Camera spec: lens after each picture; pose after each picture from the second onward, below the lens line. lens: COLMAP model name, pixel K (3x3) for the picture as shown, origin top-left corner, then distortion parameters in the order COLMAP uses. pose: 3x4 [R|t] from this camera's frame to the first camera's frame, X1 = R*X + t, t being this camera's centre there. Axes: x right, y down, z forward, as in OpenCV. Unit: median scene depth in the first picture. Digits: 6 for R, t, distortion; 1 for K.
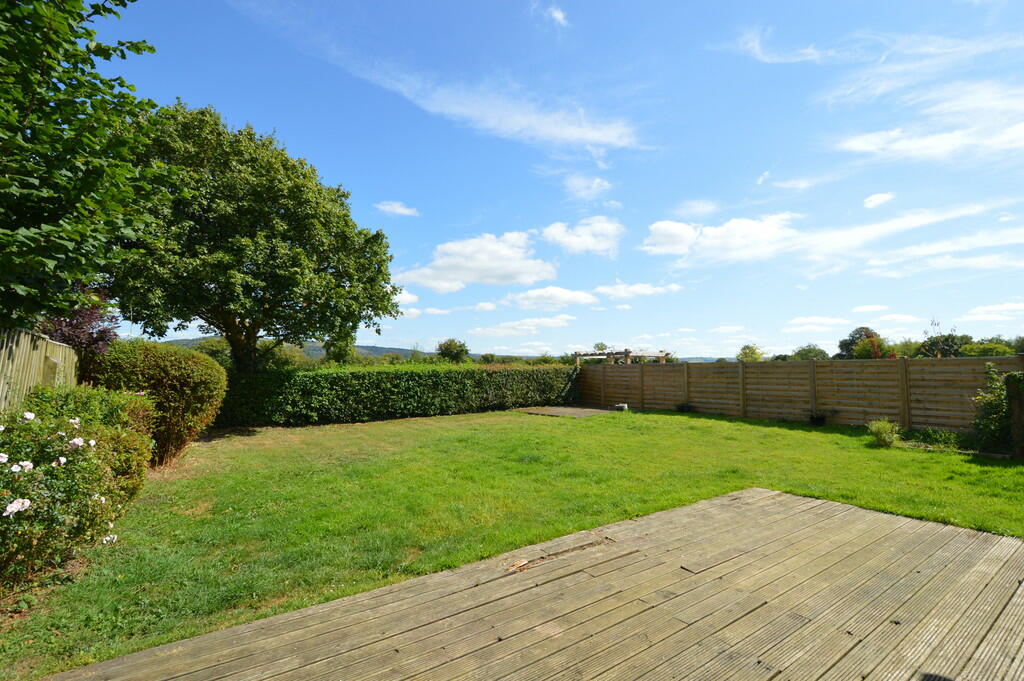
lens RADIAL K [[452.8, 0, 515.3], [0, 452.8, 332.5], [0, 0, 1]] dist [0.002293, -0.005537]
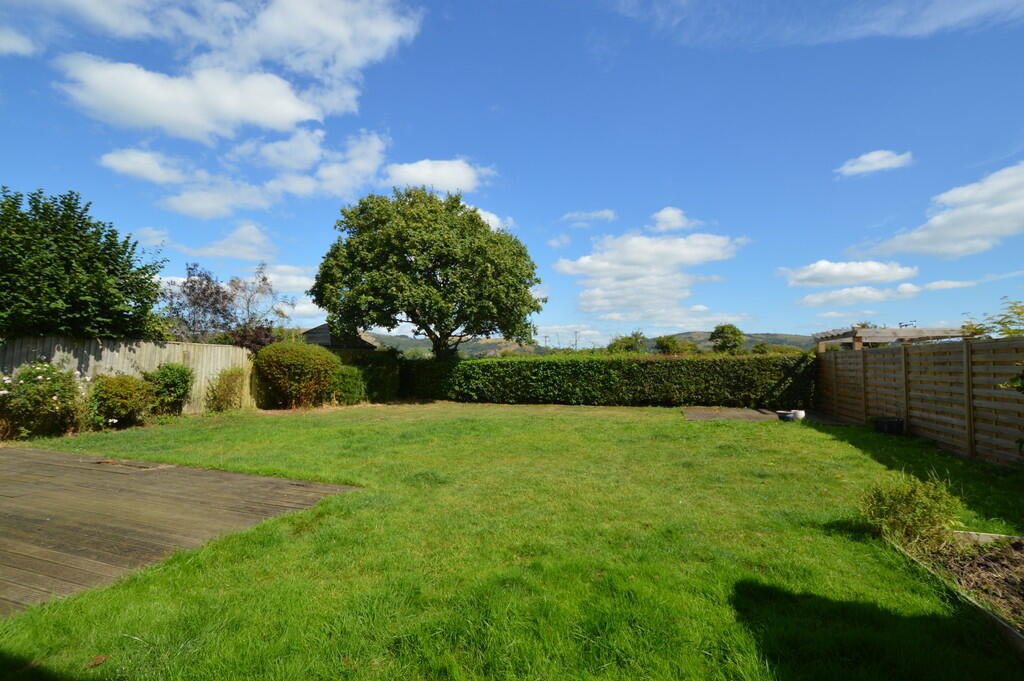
lens RADIAL K [[452.8, 0, 515.3], [0, 452.8, 332.5], [0, 0, 1]] dist [0.002293, -0.005537]
pose [[0.597341, -0.050086, -0.800422, 0.570266], [0.061142, 0.997987, -0.016819, 0.030891], [0.799653, -0.038892, 0.599201, 0.288043]]
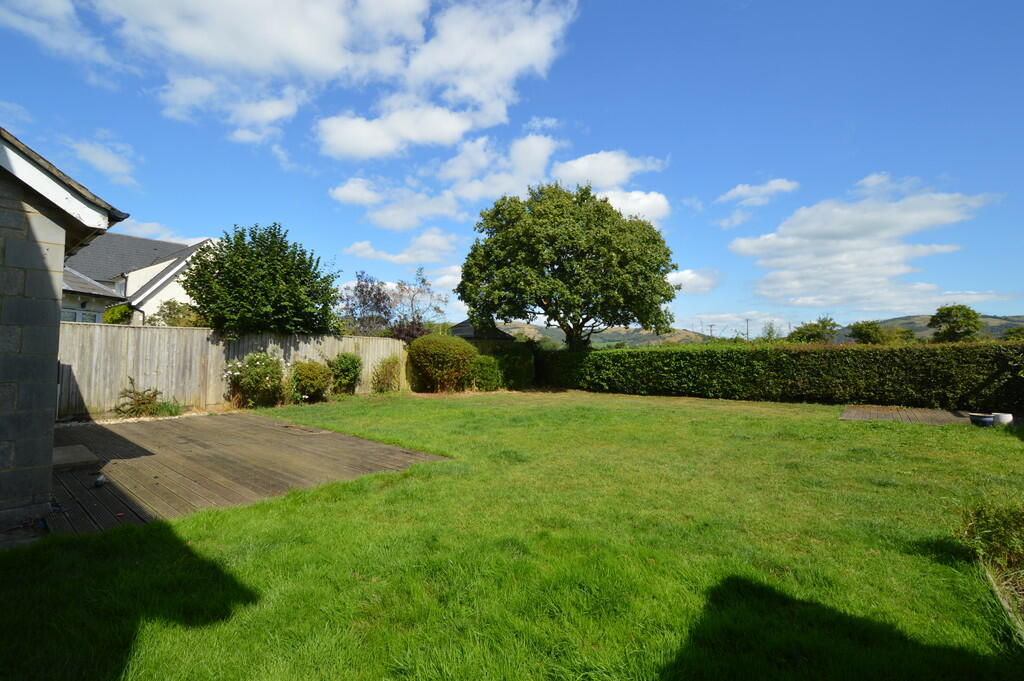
lens RADIAL K [[452.8, 0, 515.3], [0, 452.8, 332.5], [0, 0, 1]] dist [0.002293, -0.005537]
pose [[0.287290, -0.041042, -0.956964, 0.621198], [0.073253, 0.997097, -0.020772, 0.037011], [0.955038, -0.064133, 0.289463, 0.341340]]
